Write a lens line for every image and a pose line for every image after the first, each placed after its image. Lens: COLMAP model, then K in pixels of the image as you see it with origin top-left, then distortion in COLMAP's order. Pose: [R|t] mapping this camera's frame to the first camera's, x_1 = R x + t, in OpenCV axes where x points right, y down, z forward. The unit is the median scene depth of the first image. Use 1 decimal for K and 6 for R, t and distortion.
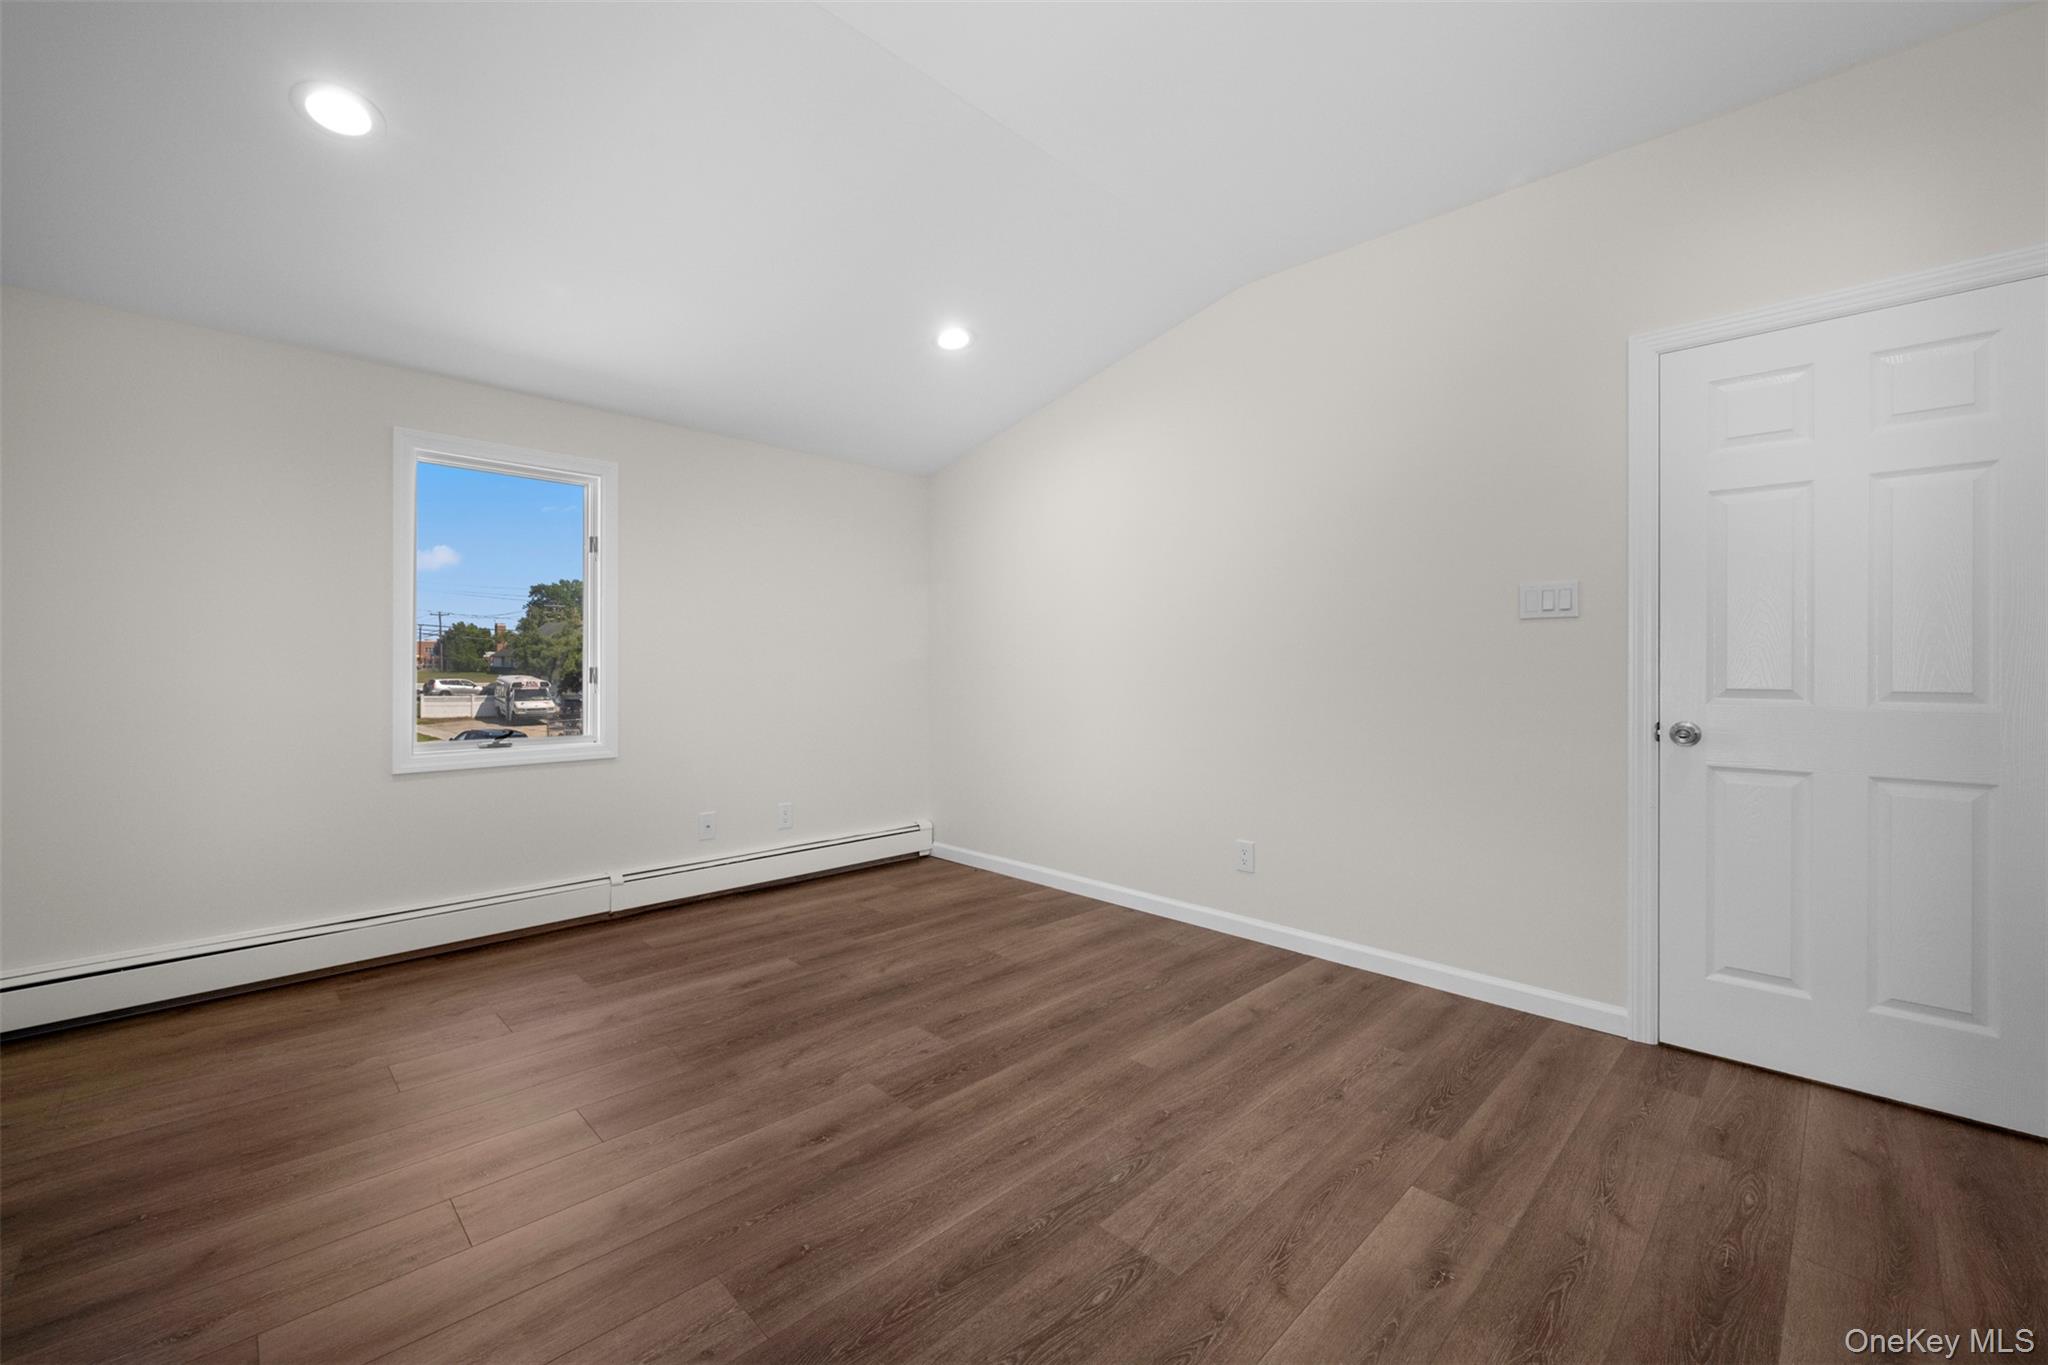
lens RADIAL K [[833.3, 0, 1022.8], [0, 833.3, 647.3], [0, 0, 1]] dist [0.000277, 0.000078]
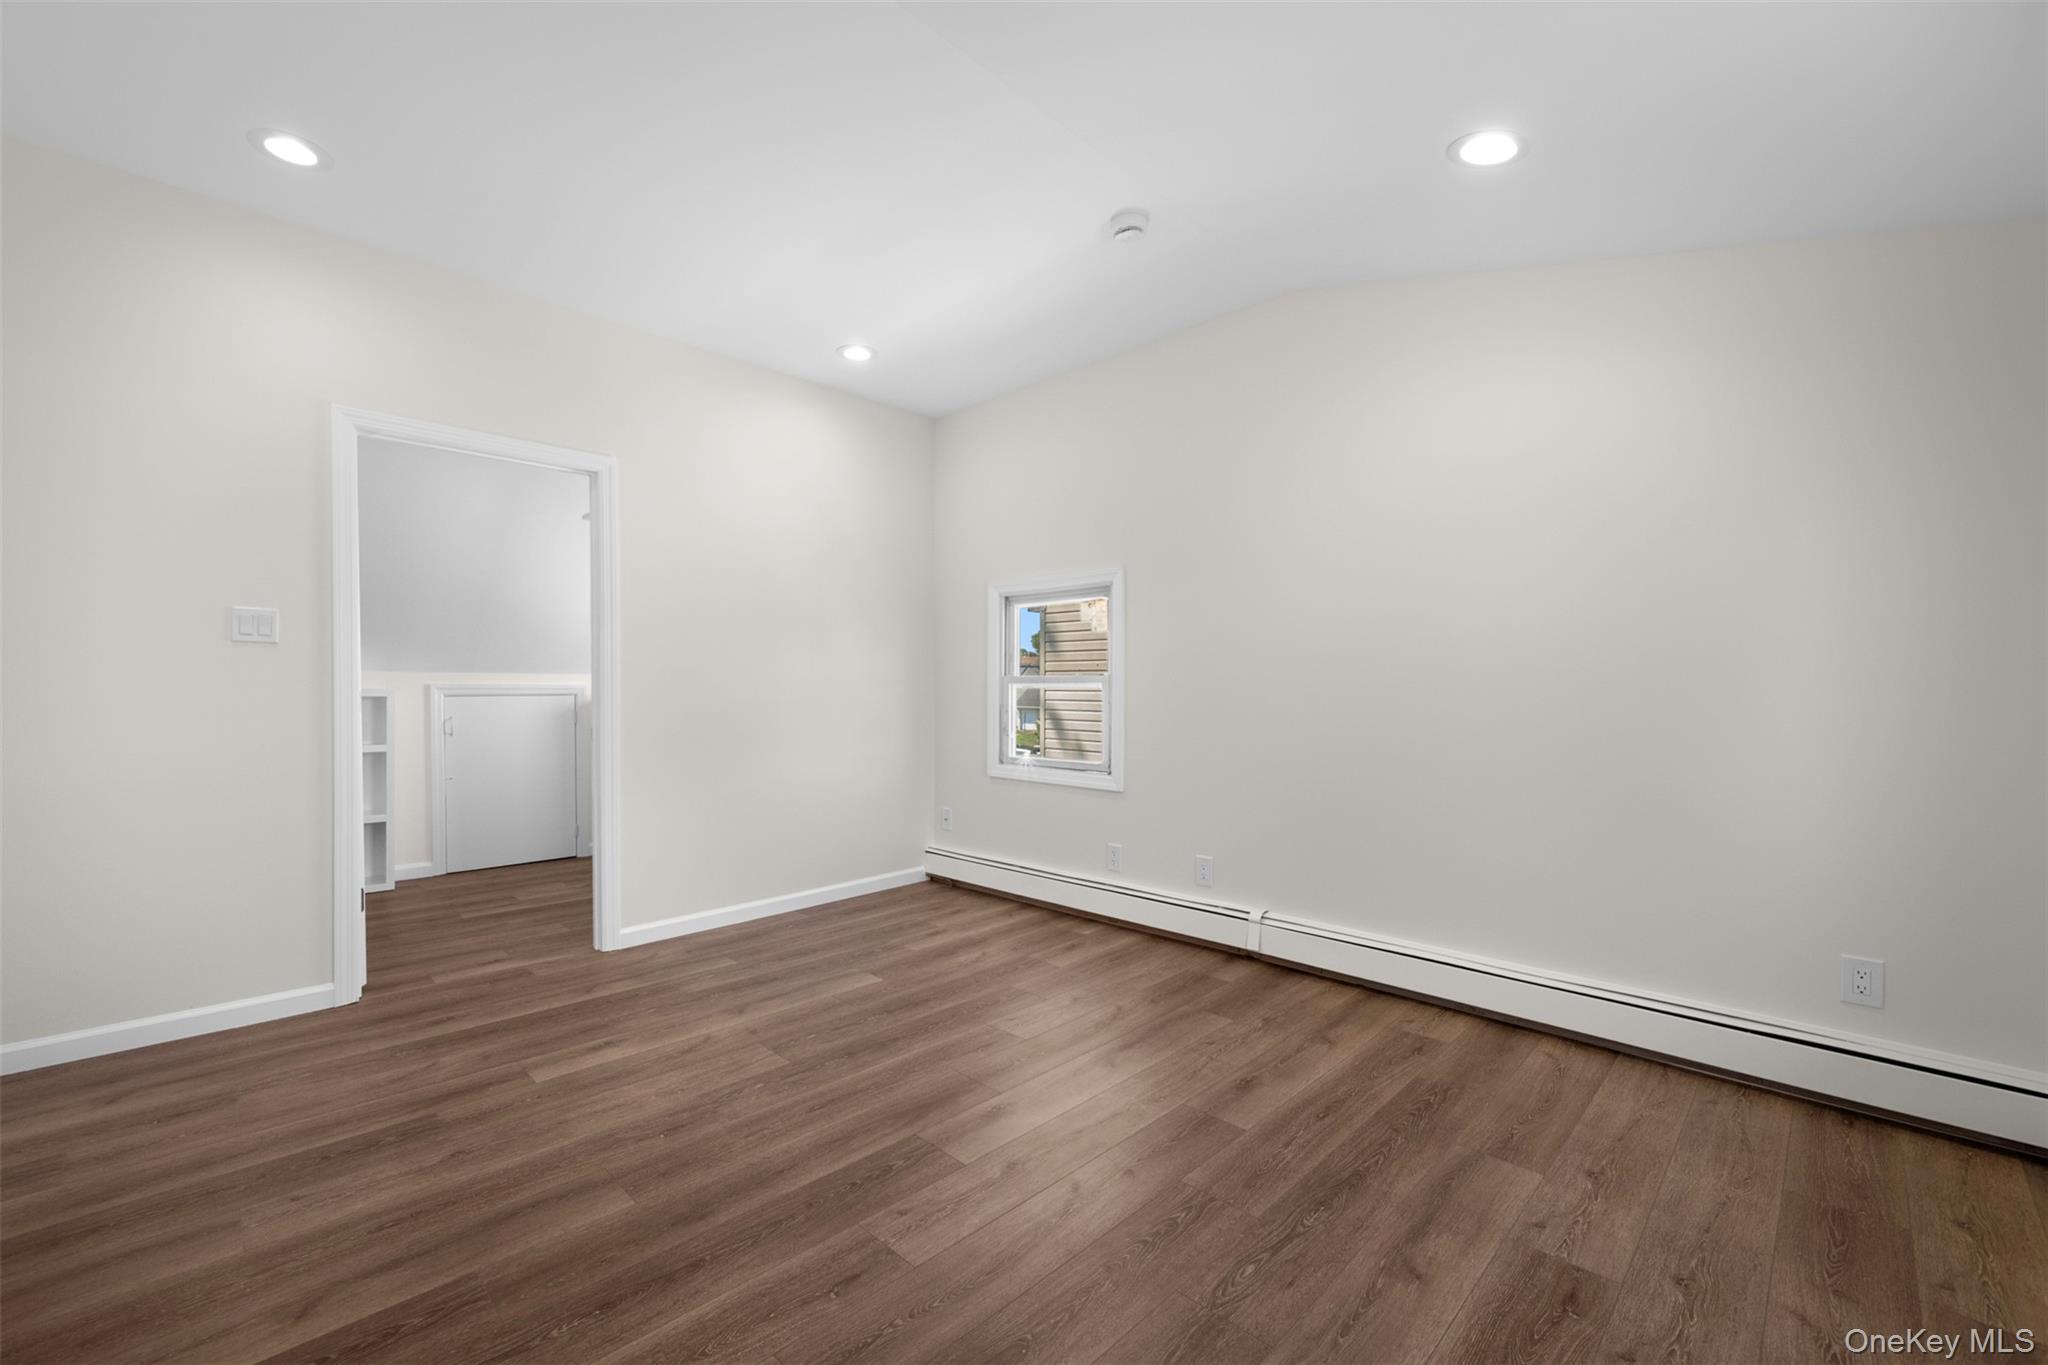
lens RADIAL K [[832.8, 0, 1012.2], [0, 832.8, 693.4], [0, 0, 1]] dist [-0.000442, -0.000030]
pose [[-0.999978, -0.006168, 0.002552, -0.218096], [-0.006206, 0.999866, -0.015175, 0.034575], [-0.002458, -0.015190, -0.999882, 1.775226]]
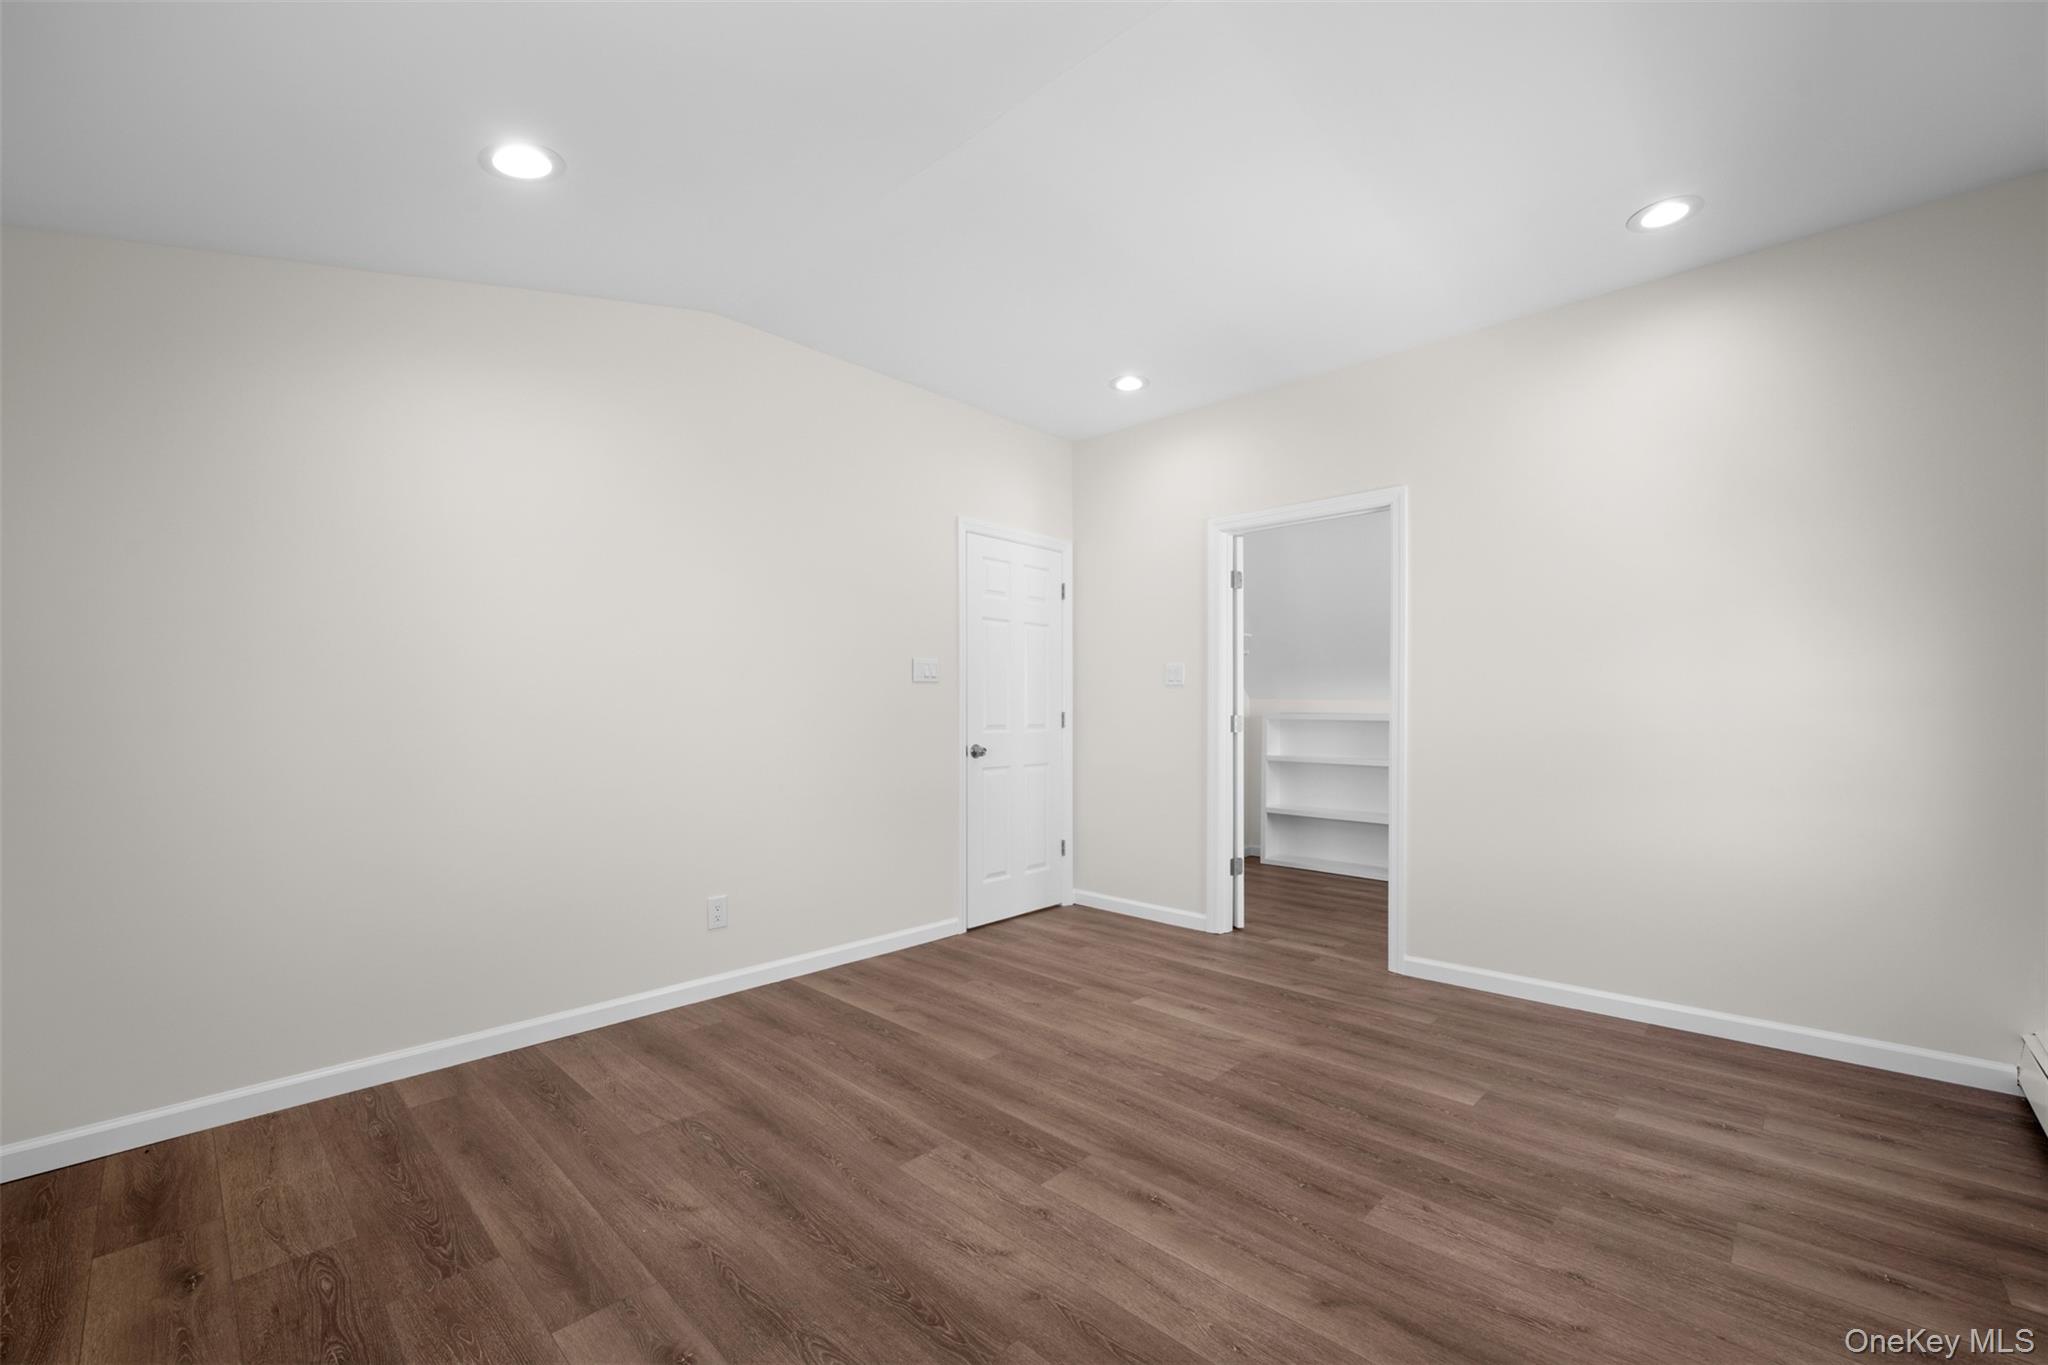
lens RADIAL K [[828.3, 0, 1012.1], [0, 828.3, 708.7], [0, 0, 1]] dist [-0.000798, -0.000033]
pose [[-0.020422, -0.000180, 0.999791, -1.003245], [-0.023125, 0.999733, -0.000292, 0.014336], [-0.999524, -0.023126, -0.020421, 0.996689]]
